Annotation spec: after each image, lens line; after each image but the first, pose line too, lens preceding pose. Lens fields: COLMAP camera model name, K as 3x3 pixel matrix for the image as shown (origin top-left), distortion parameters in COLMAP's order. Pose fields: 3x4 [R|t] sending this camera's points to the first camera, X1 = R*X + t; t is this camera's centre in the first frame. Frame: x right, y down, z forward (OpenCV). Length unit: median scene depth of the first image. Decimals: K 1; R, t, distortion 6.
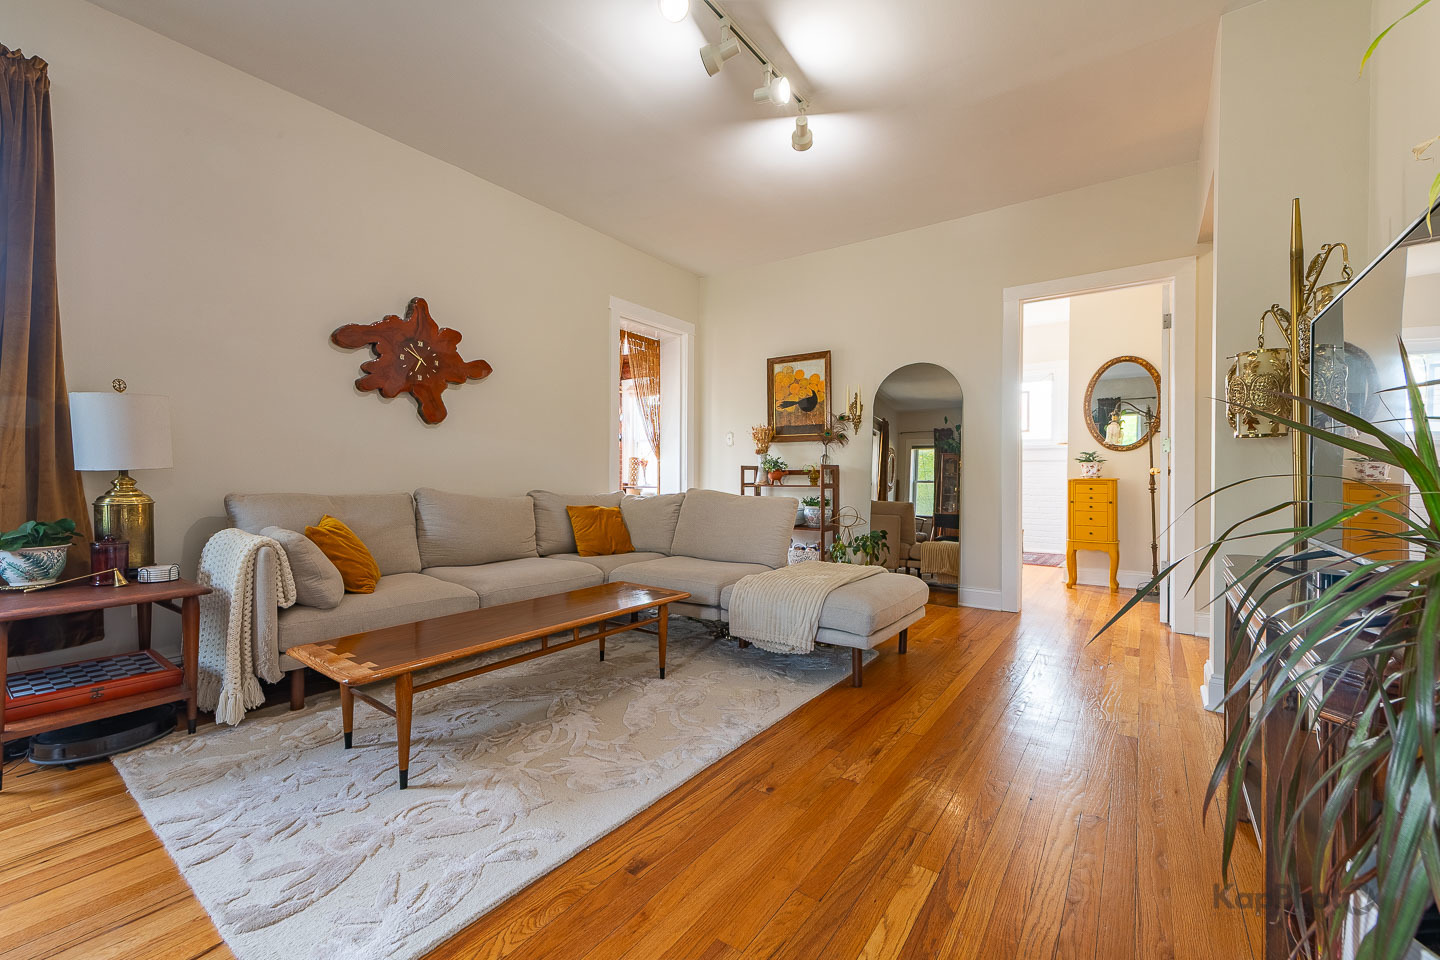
lens RADIAL K [[584.9, 0, 656.0], [0, 584.9, 475.3], [0, 0, 1]] dist [0.014600, 0.000017]
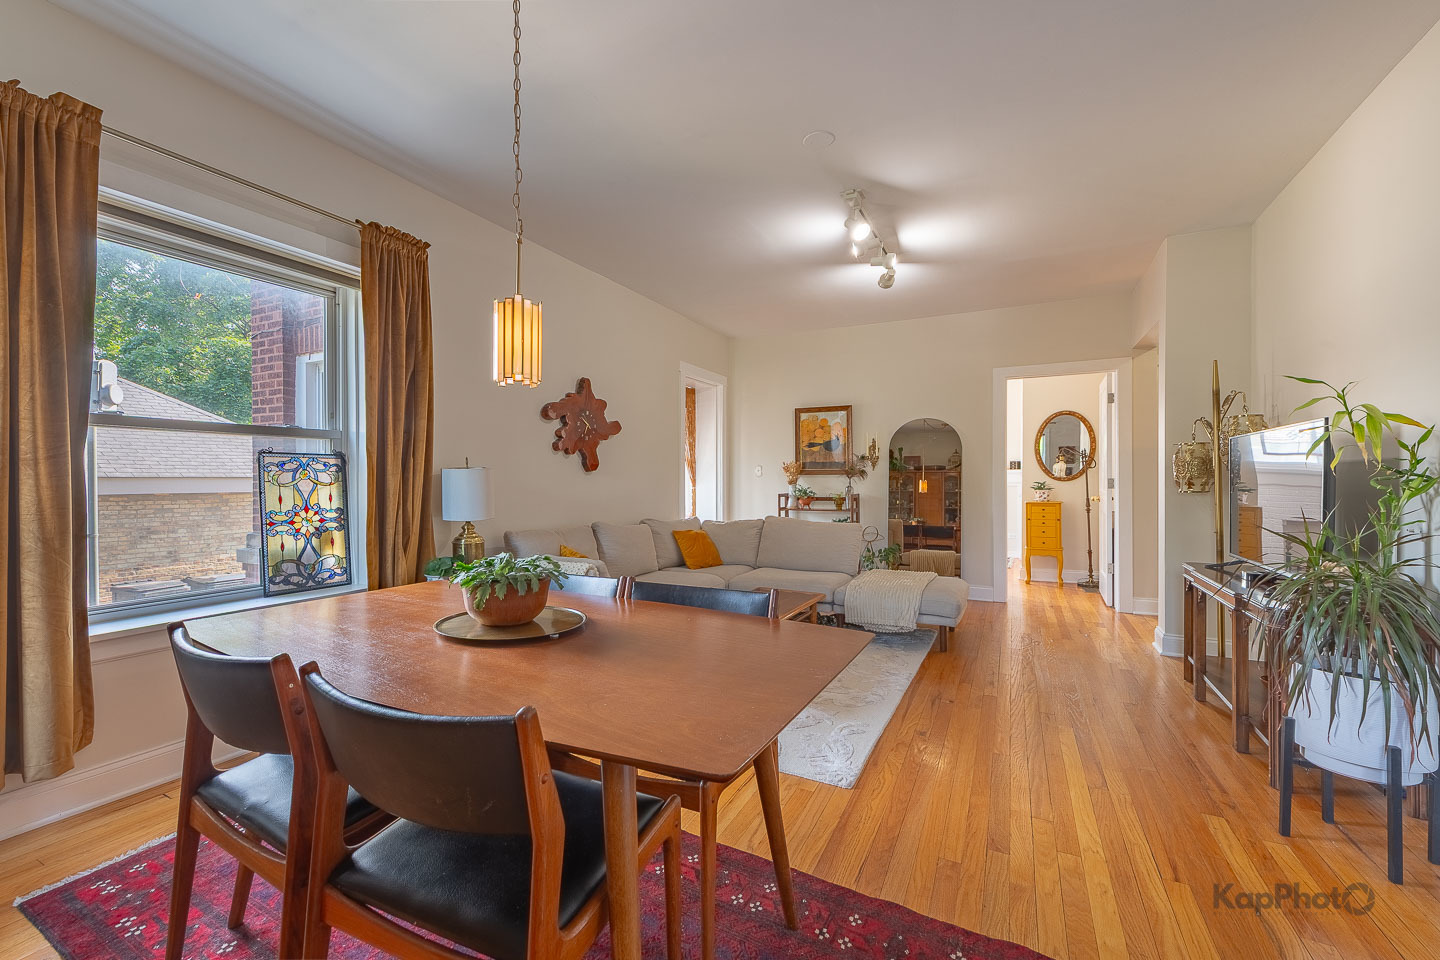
lens RADIAL K [[606.2, 0, 573.1], [0, 606.2, 481.6], [0, 0, 1]] dist [0.009006, 0.000202]
pose [[0.996745, -0.012113, 0.079700, -0.444459], [0.011642, 0.999912, 0.006372, -0.062934], [-0.079770, -0.005423, 0.996799, -0.301387]]
